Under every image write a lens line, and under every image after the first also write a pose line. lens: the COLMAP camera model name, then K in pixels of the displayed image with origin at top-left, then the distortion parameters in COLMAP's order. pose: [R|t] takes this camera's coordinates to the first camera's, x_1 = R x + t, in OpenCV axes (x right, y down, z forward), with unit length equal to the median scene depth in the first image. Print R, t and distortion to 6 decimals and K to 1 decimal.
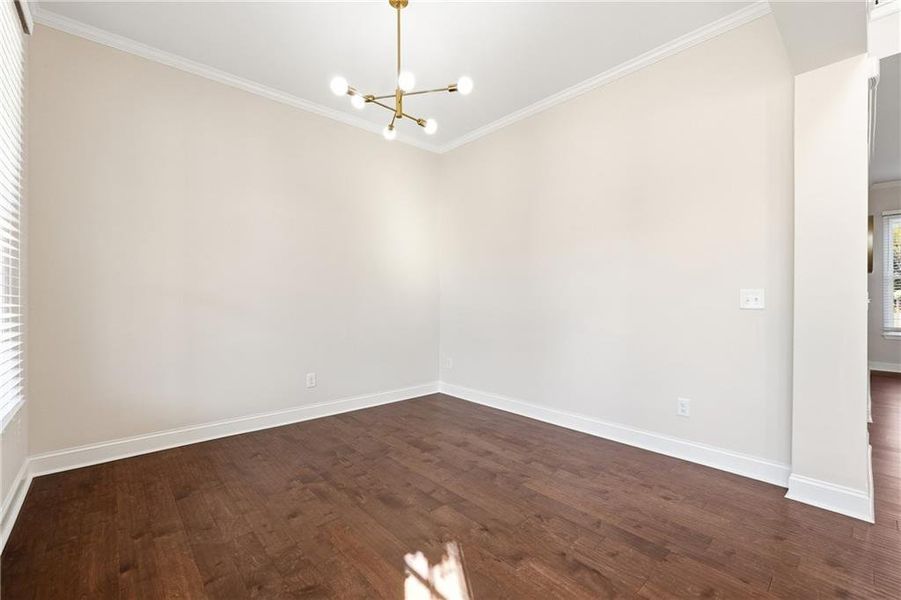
lens RADIAL K [[374.0, 0, 452.8], [0, 374.0, 299.1], [0, 0, 1]] dist [-0.014832, -0.000106]
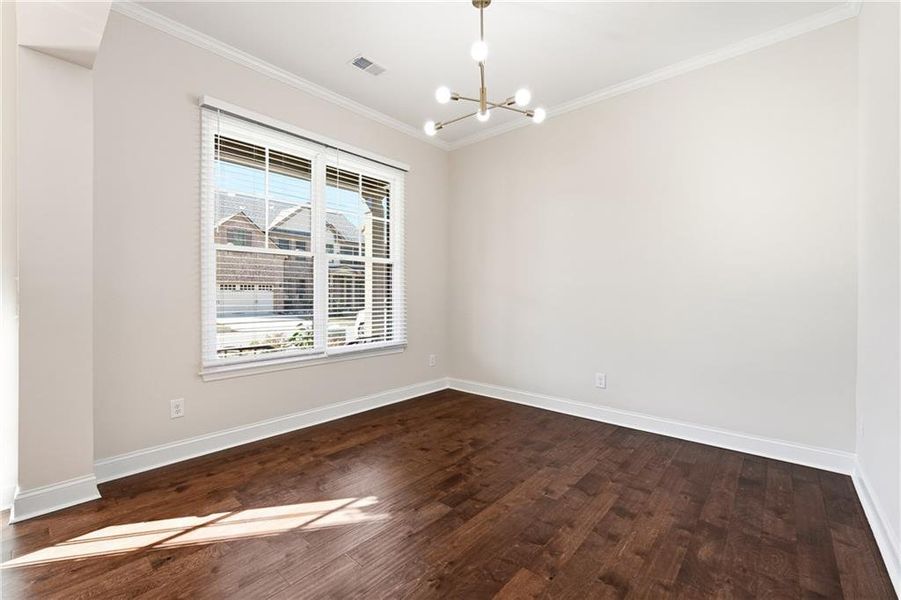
lens RADIAL K [[378.7, 0, 447.2], [0, 378.7, 294.8], [0, 0, 1]] dist [-0.016787, 0.001158]
pose [[0.114657, -0.003781, -0.993398, 0.808626], [-0.002546, 0.999988, -0.004100, 0.004190], [0.993402, 0.002999, 0.114646, 0.747969]]
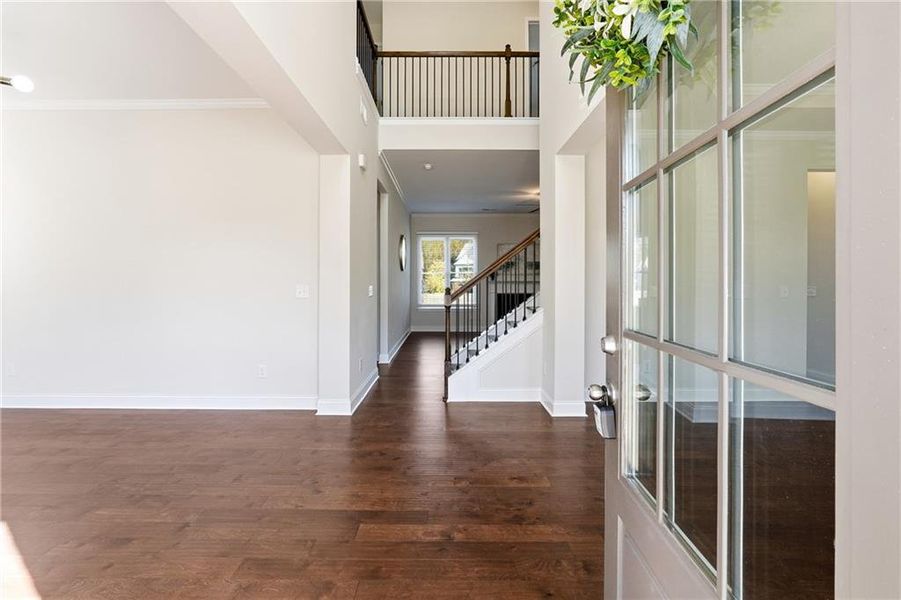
lens RADIAL K [[378.7, 0, 443.4], [0, 378.7, 286.5], [0, 0, 1]] dist [-0.016787, 0.001158]
pose [[0.673262, -0.004604, 0.739389, 0.051476], [-0.001906, 0.999966, 0.007962, -0.034528], [-0.739401, -0.006770, 0.673231, -0.462277]]
